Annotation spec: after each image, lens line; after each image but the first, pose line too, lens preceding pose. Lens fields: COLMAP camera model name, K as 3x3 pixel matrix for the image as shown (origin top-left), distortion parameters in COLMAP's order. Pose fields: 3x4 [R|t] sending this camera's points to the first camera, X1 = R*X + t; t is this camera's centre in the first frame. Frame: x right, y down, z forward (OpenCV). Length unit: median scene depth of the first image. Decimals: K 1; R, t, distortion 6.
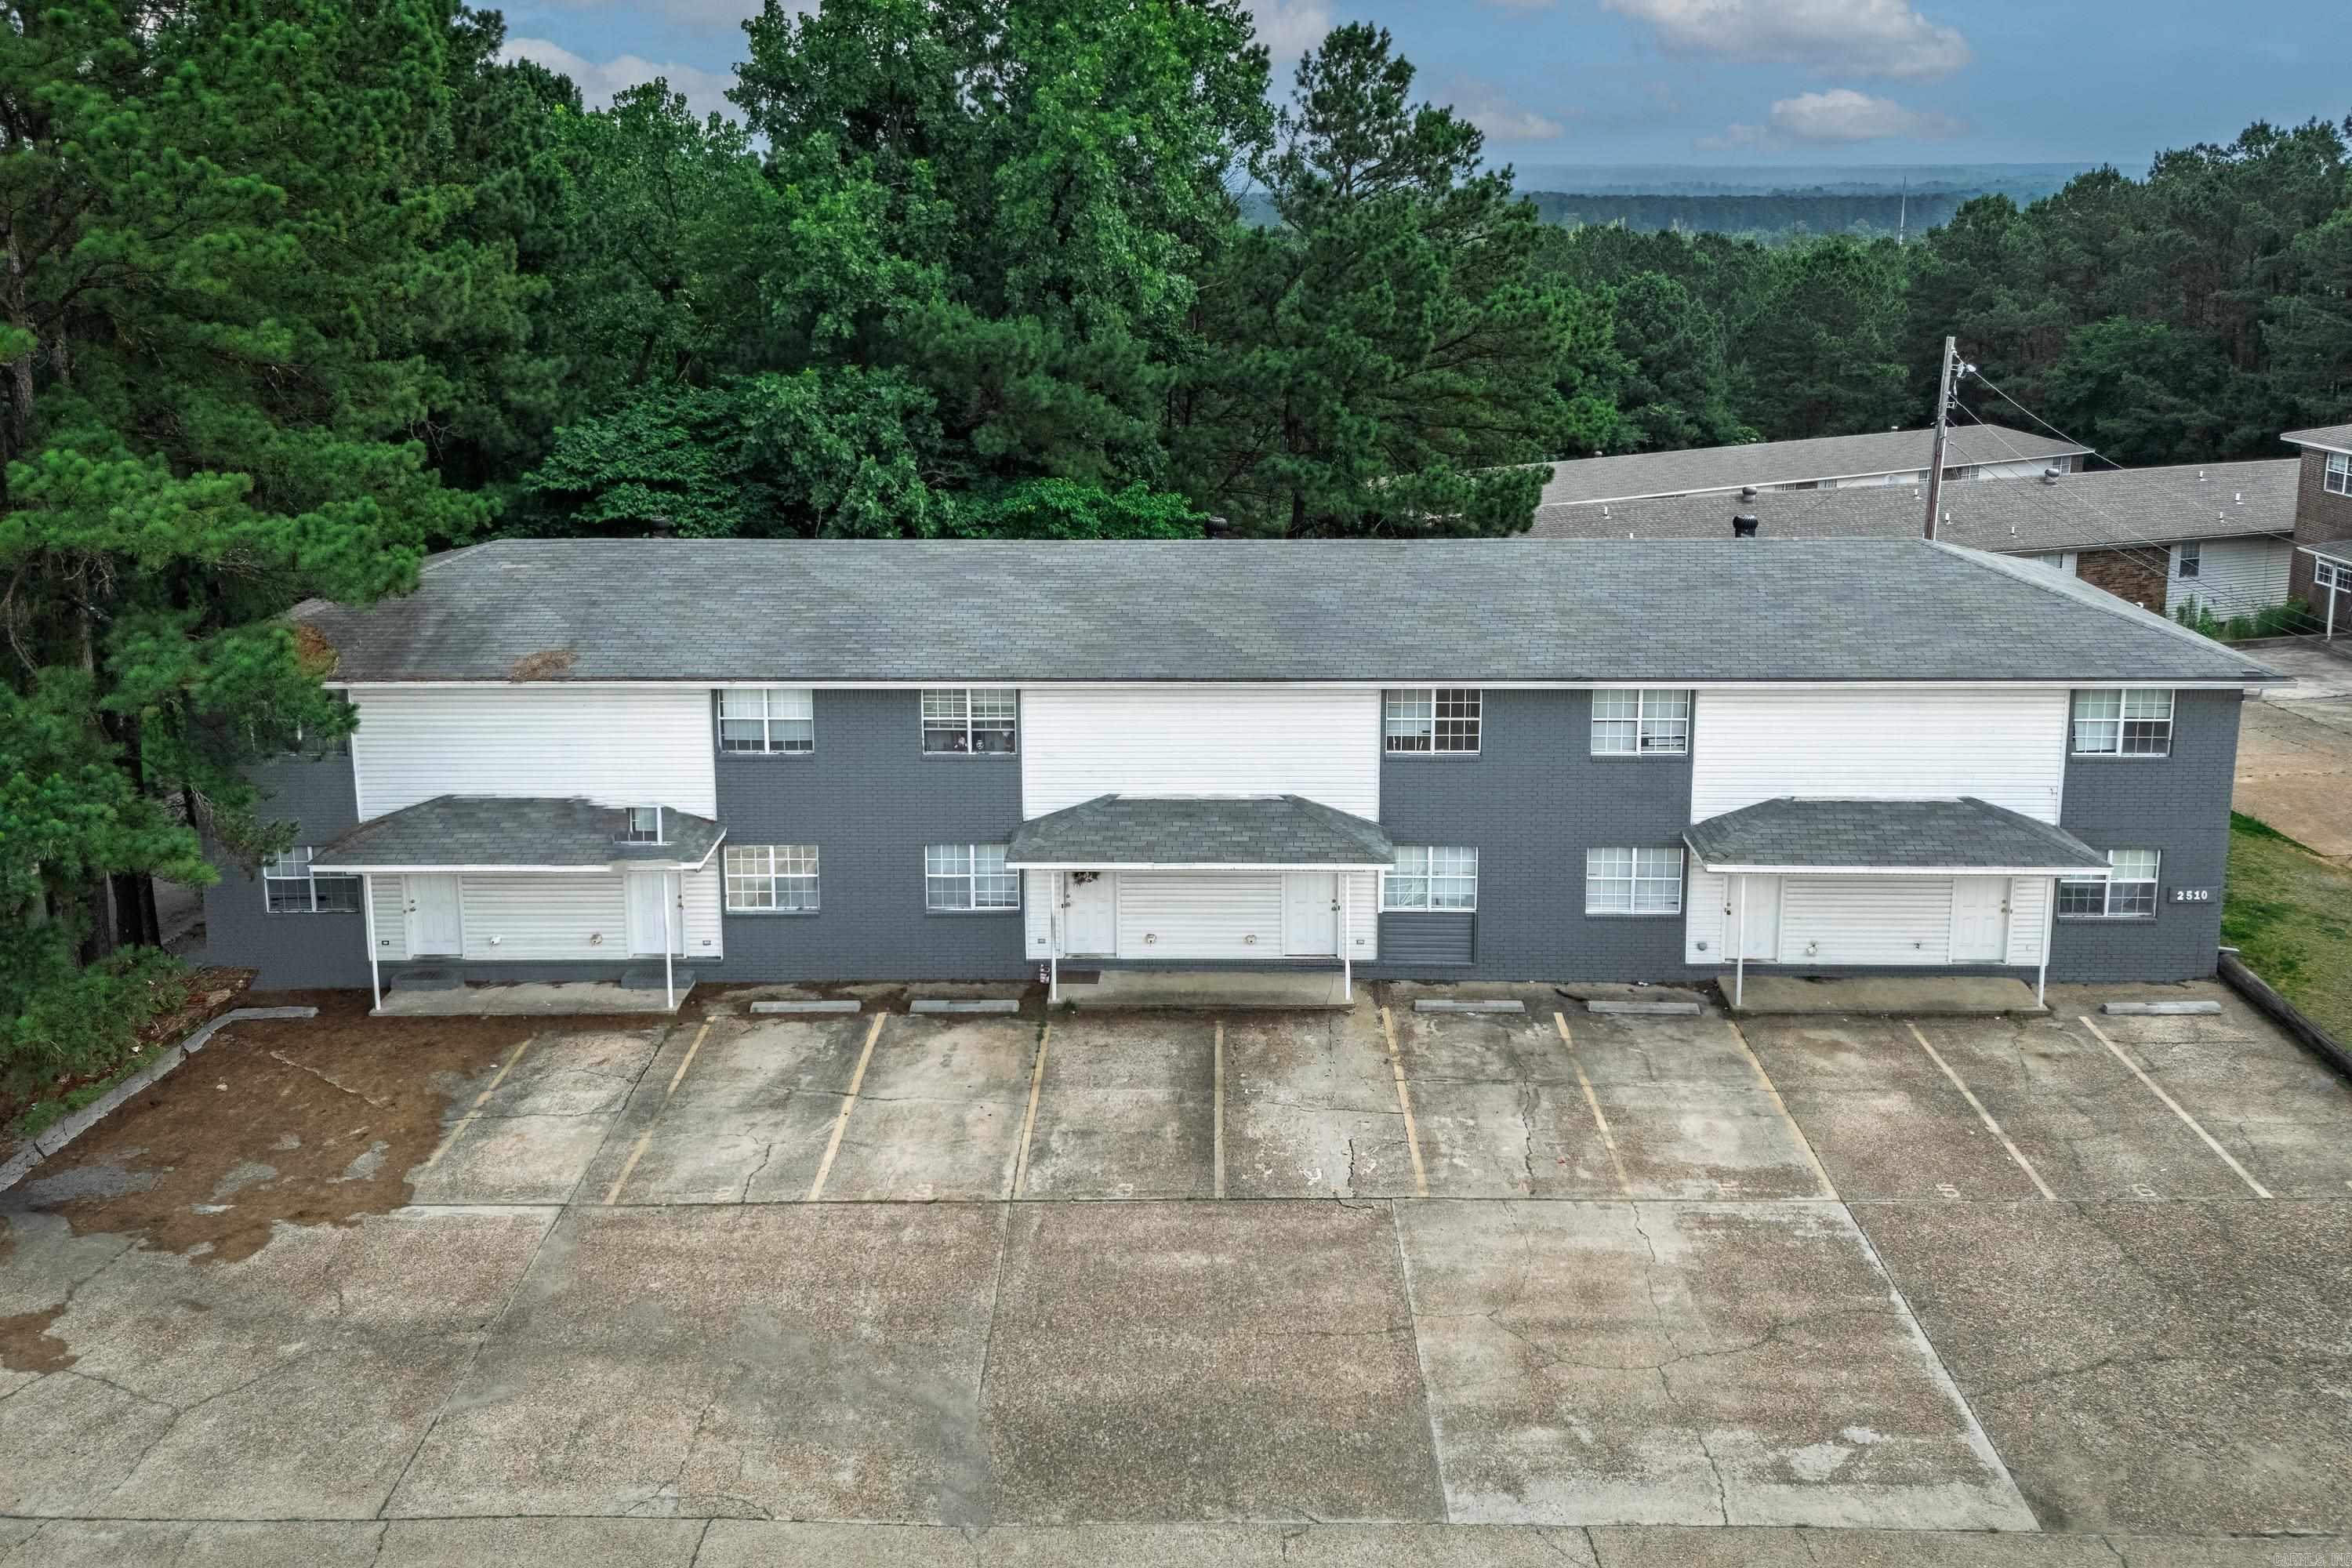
lens RADIAL K [[1829.1, 0, 1168.5], [0, 1829.1, 501.1], [0, 0, 1]] dist [0.033431, -0.015051]
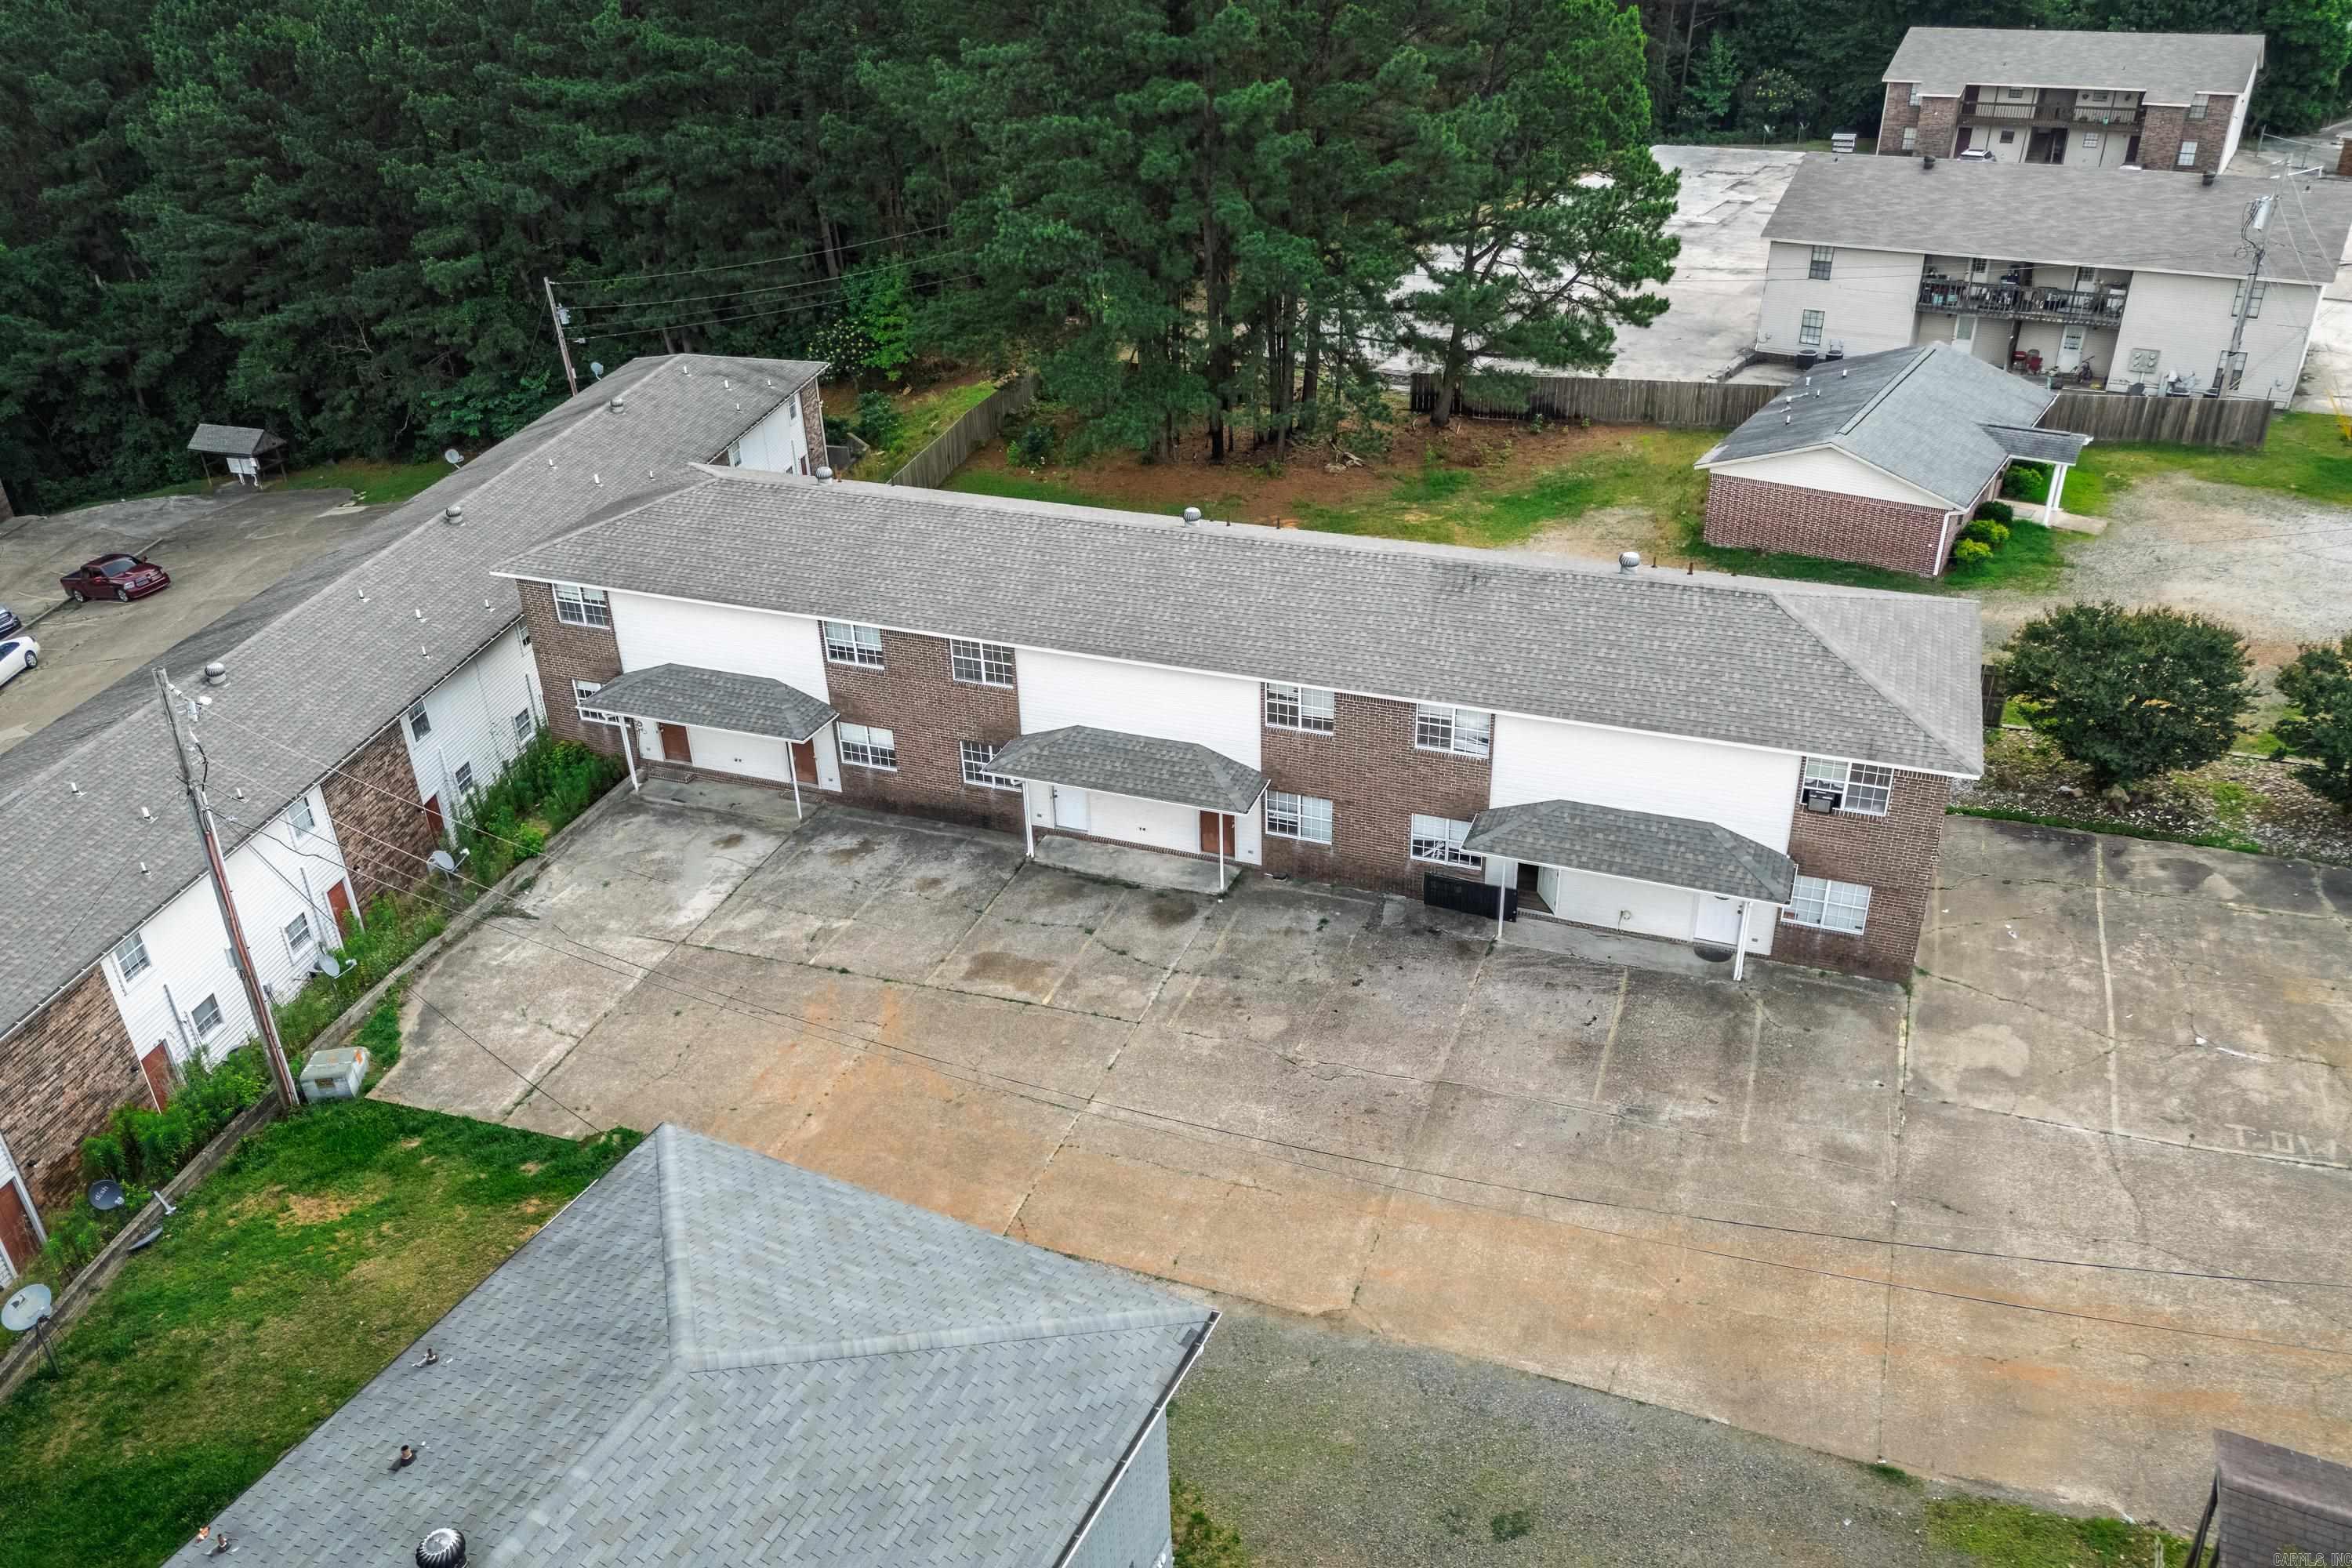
lens RADIAL K [[1740.9, 0, 1186.4], [0, 1740.9, 791.9], [0, 0, 1]] dist [0.062192, -0.048908]
pose [[0.417563, -0.445246, 0.792084, 0.115668], [0.183003, 0.895063, 0.406659, -0.387225], [-0.890029, -0.024852, 0.455226, 0.662201]]
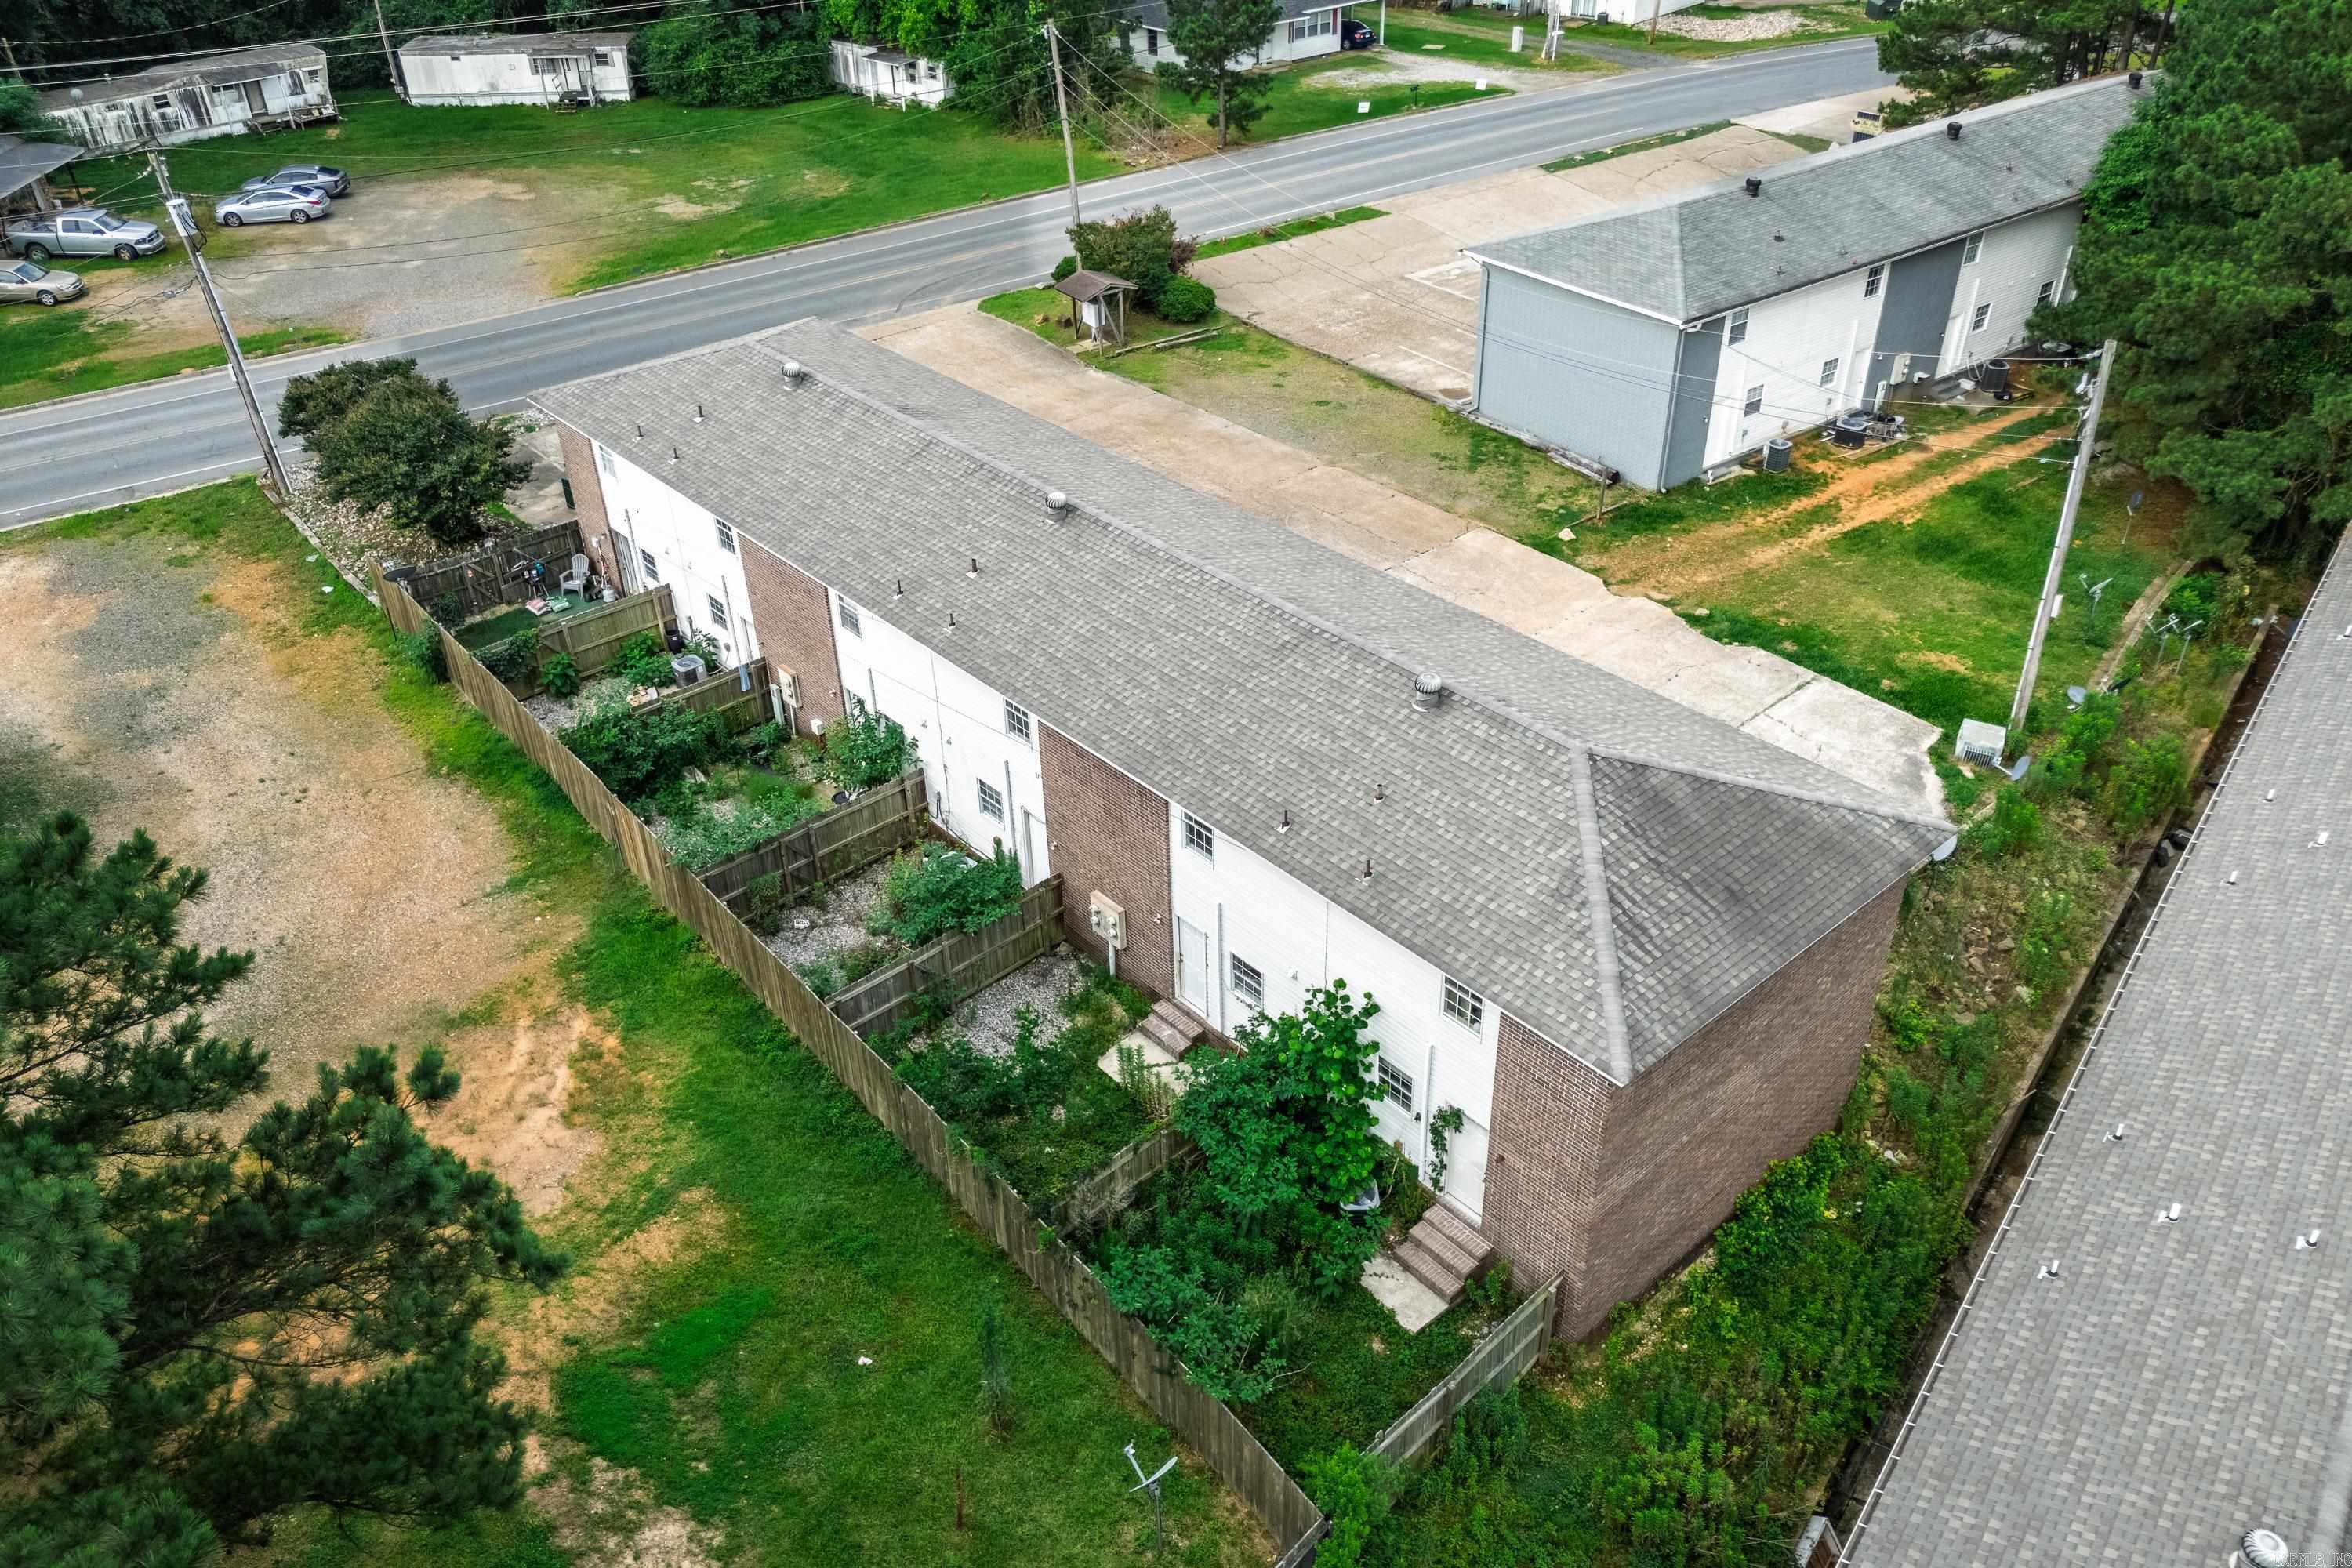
lens RADIAL K [[1740.9, 0, 1167.8], [0, 1740.9, 808.3], [0, 0, 1]] dist [0.062192, -0.048908]
pose [[-0.798908, 0.360892, -0.481148, 1.882258], [-0.072880, 0.735994, 0.673054, -0.661818], [0.597021, 0.572774, -0.561690, 2.112268]]
